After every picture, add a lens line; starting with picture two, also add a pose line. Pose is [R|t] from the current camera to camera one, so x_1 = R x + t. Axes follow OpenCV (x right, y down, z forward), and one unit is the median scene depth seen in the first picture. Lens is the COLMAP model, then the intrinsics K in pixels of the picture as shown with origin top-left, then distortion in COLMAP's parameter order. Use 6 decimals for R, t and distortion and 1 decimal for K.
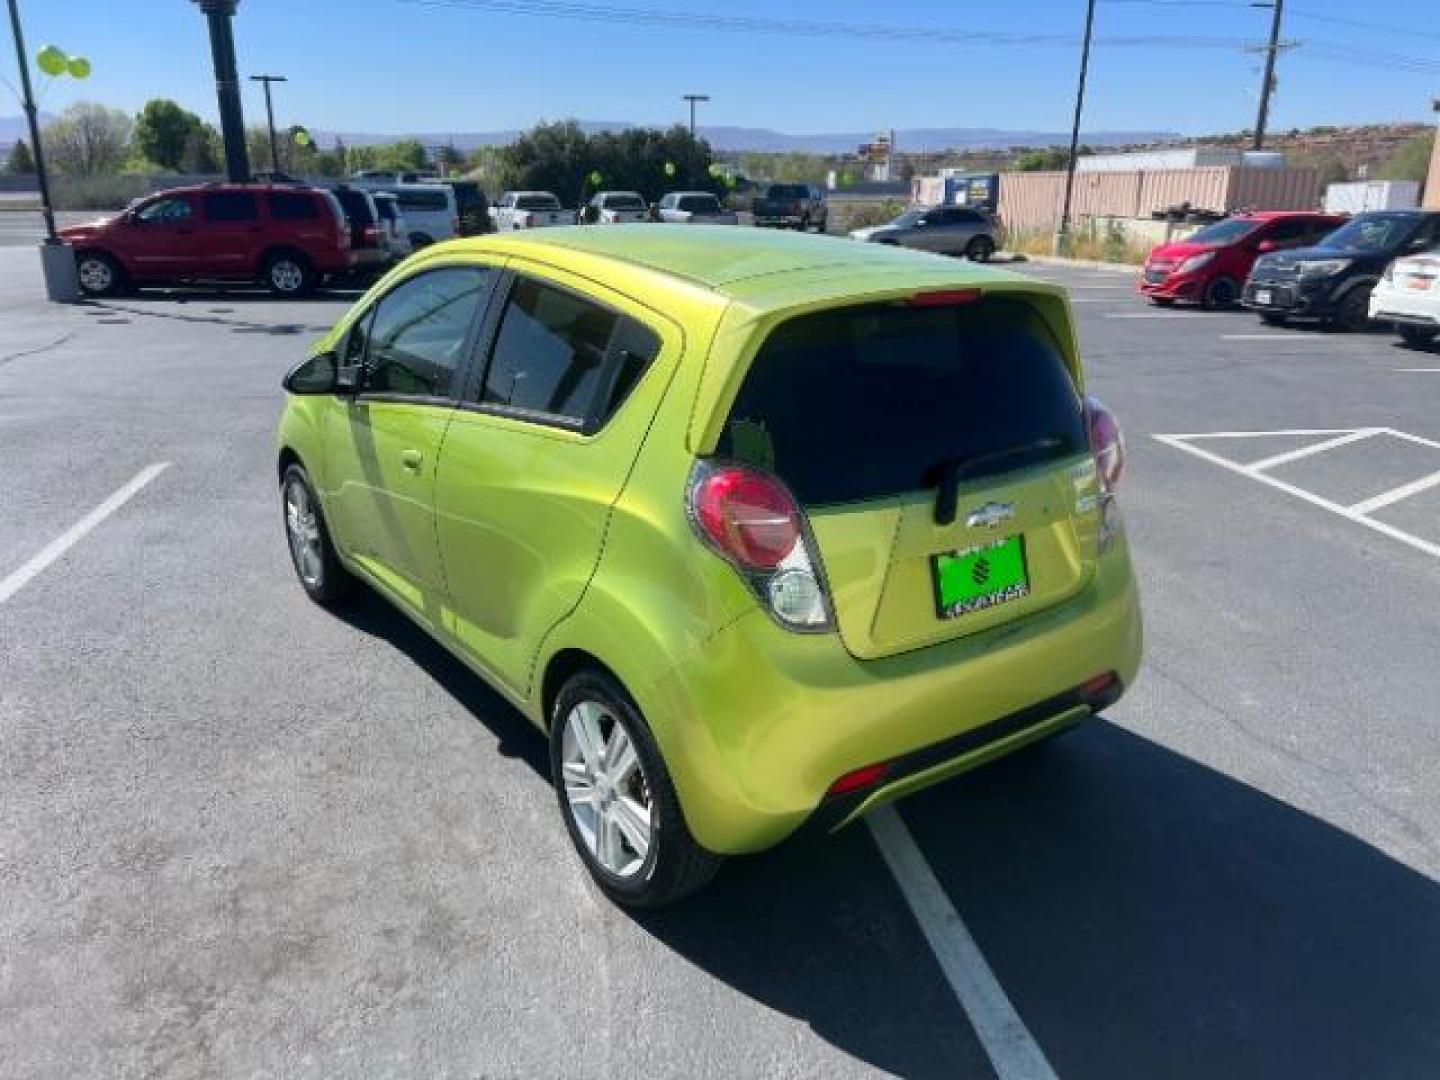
lens RADIAL K [[1080.7, 0, 715.4], [0, 1080.7, 538.3], [0, 0, 1]] dist [0.058928, -0.065606]
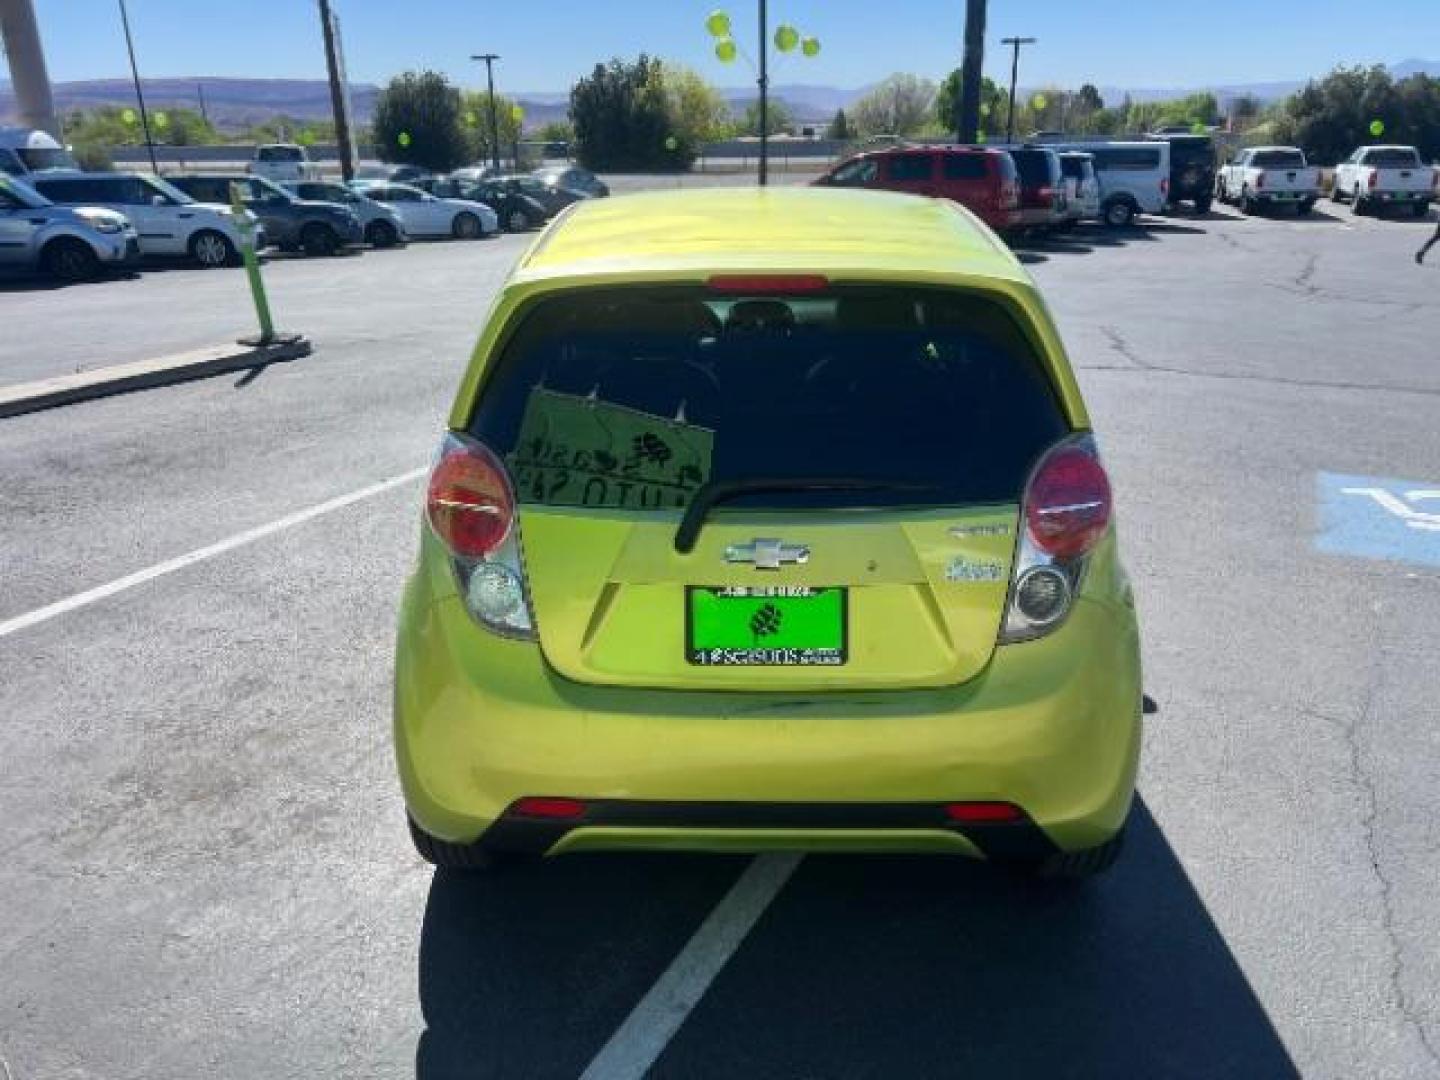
lens RADIAL K [[1083.5, 0, 722.4], [0, 1083.5, 528.5], [0, 0, 1]] dist [0.042734, -0.058356]
pose [[0.792977, 0.188232, -0.579444, 0.092729], [-0.172874, 0.981503, 0.082260, -0.013557], [0.584210, 0.034940, 0.810850, 0.042910]]
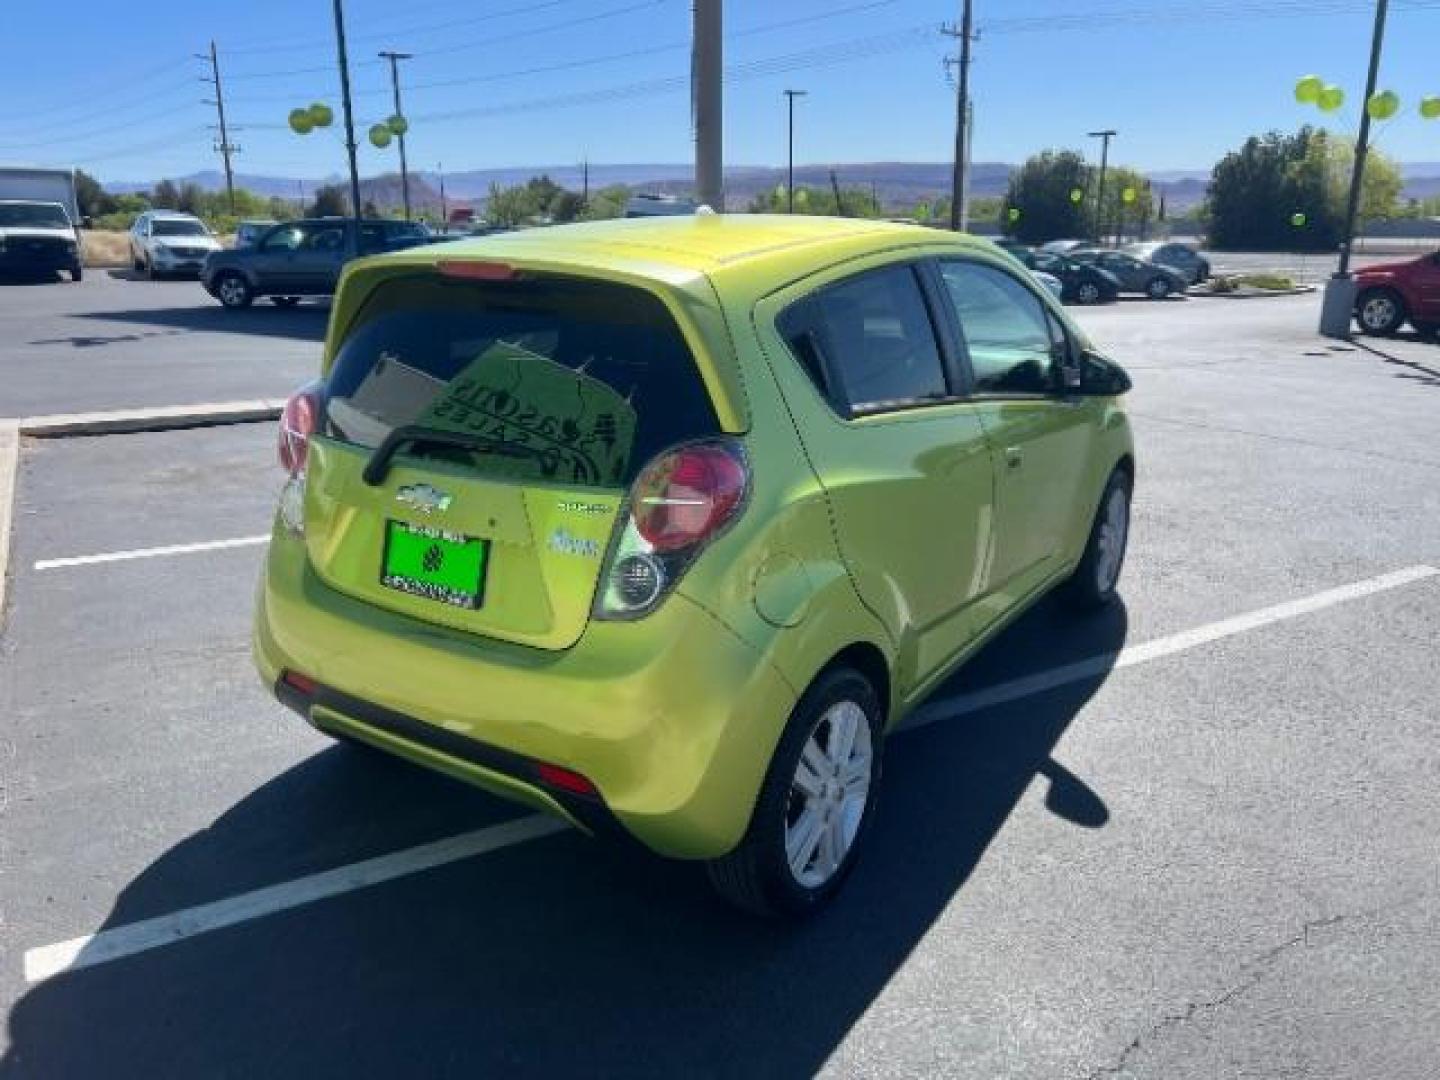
lens RADIAL K [[1083.5, 0, 722.4], [0, 1083.5, 528.5], [0, 0, 1]] dist [0.042734, -0.058356]
pose [[0.354934, 0.244936, -0.902235, 0.160281], [-0.287907, 0.946804, 0.143775, -0.027479], [0.889456, 0.208730, 0.406572, 0.113881]]
